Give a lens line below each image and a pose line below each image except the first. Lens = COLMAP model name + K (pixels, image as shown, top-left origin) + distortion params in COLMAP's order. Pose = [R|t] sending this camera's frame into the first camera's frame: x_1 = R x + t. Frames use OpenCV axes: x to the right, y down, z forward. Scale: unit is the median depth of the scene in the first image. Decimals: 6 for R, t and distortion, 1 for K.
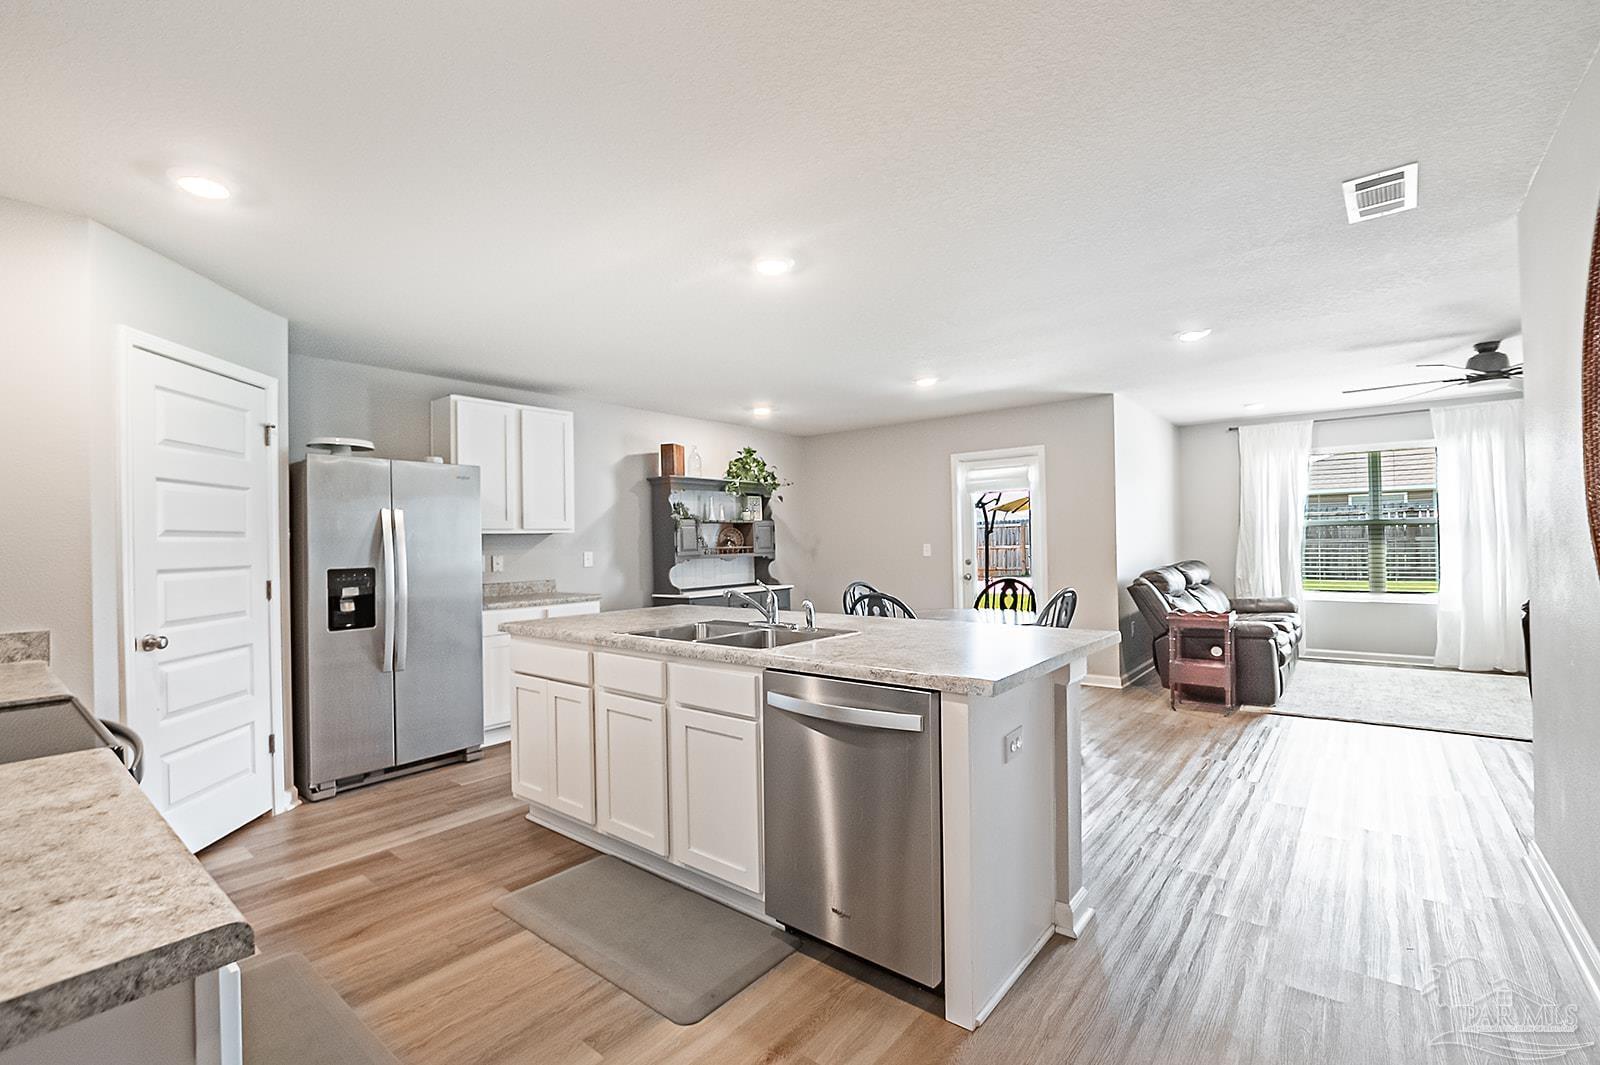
lens RADIAL K [[716.7, 0, 813.3], [0, 716.7, 540.3], [0, 0, 1]] dist [-0.017352, 0.000962]
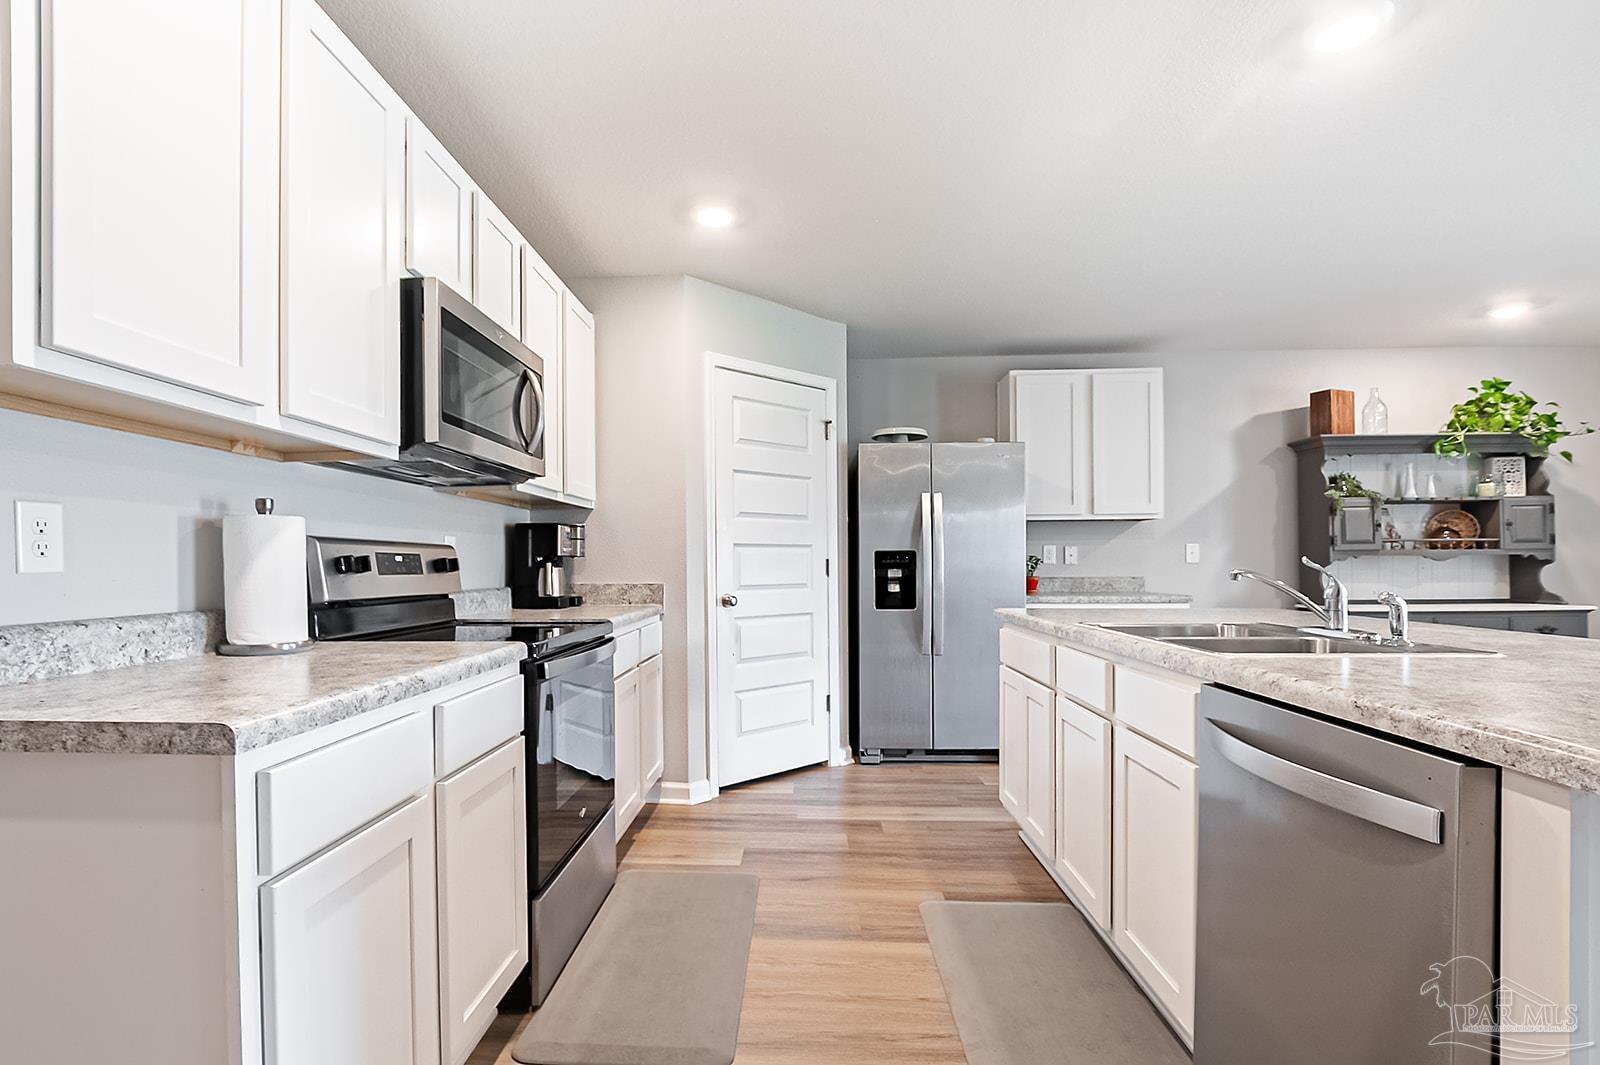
lens RADIAL K [[764.4, 0, 754.5], [0, 764.4, 569.6], [0, 0, 1]] dist [-0.015784, 0.000090]
pose [[0.564469, 0.020295, -0.825205, 0.159219], [-0.004807, 0.999762, 0.021299, 0.044059], [0.825441, -0.008056, 0.564432, 0.194166]]
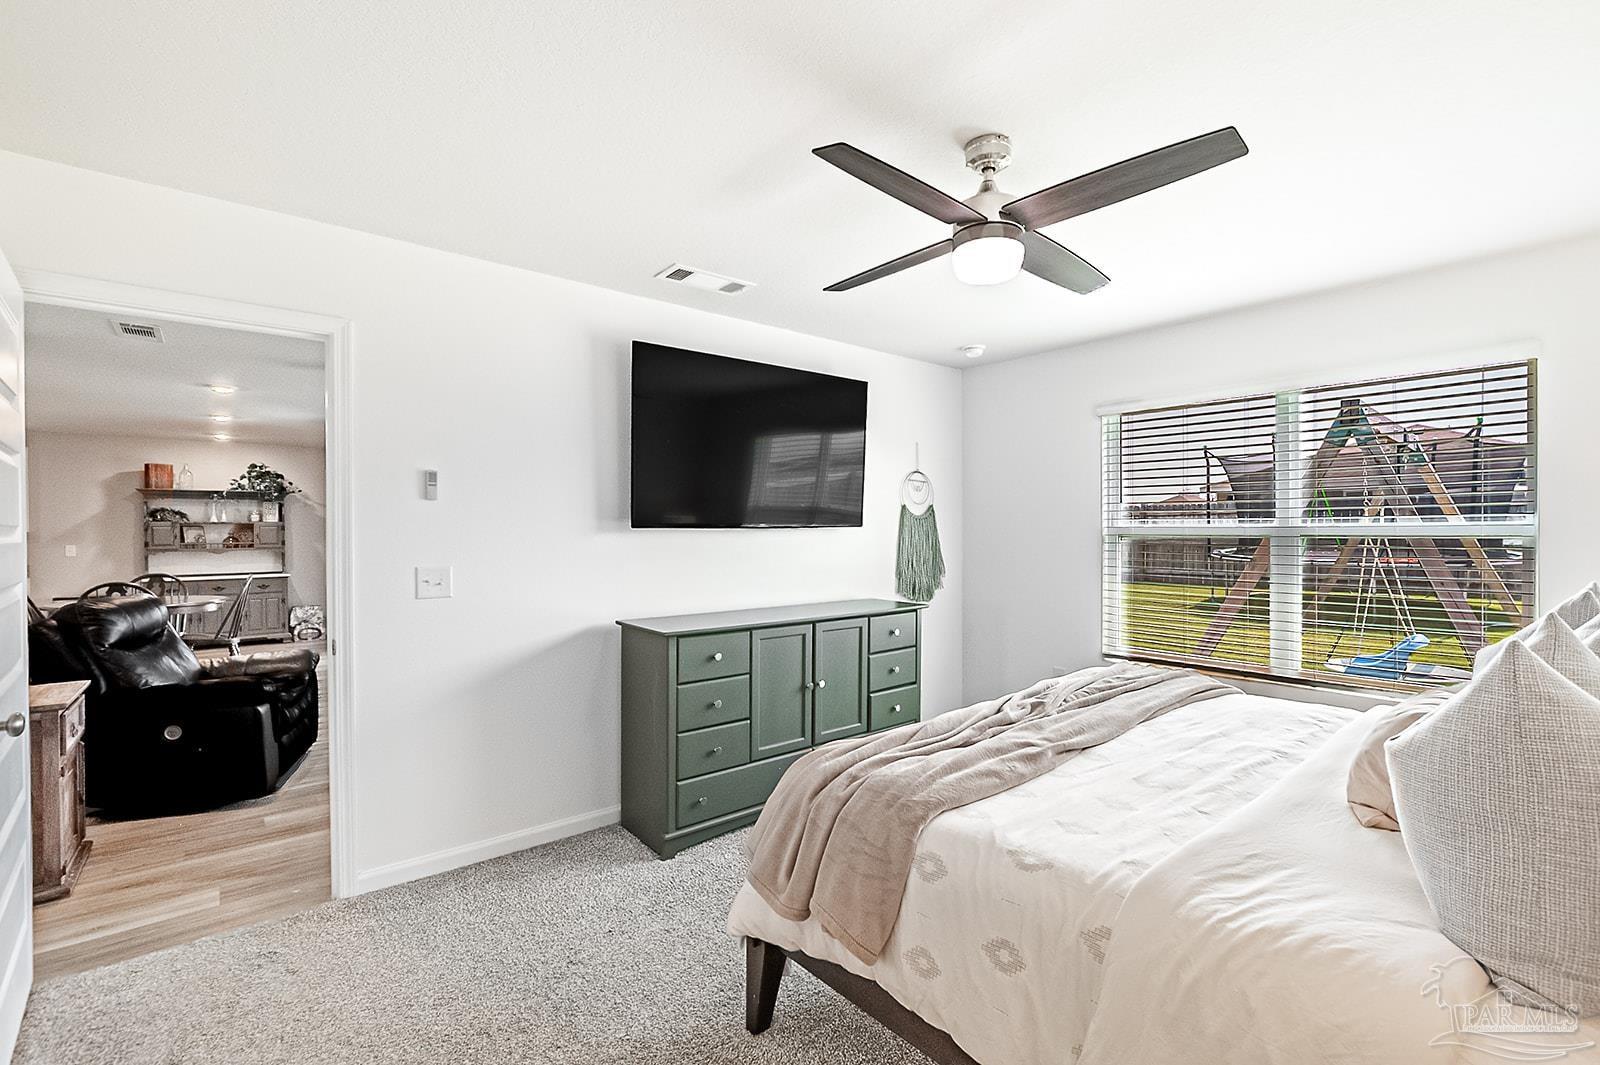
lens RADIAL K [[716.7, 0, 808.0], [0, 716.7, 535.7], [0, 0, 1]] dist [-0.017352, 0.000962]
pose [[0.987667, 0.016228, -0.155728, 1.919104], [-0.015144, 0.999852, 0.008145, -0.052365], [0.155837, -0.005687, 0.987766, -0.145804]]
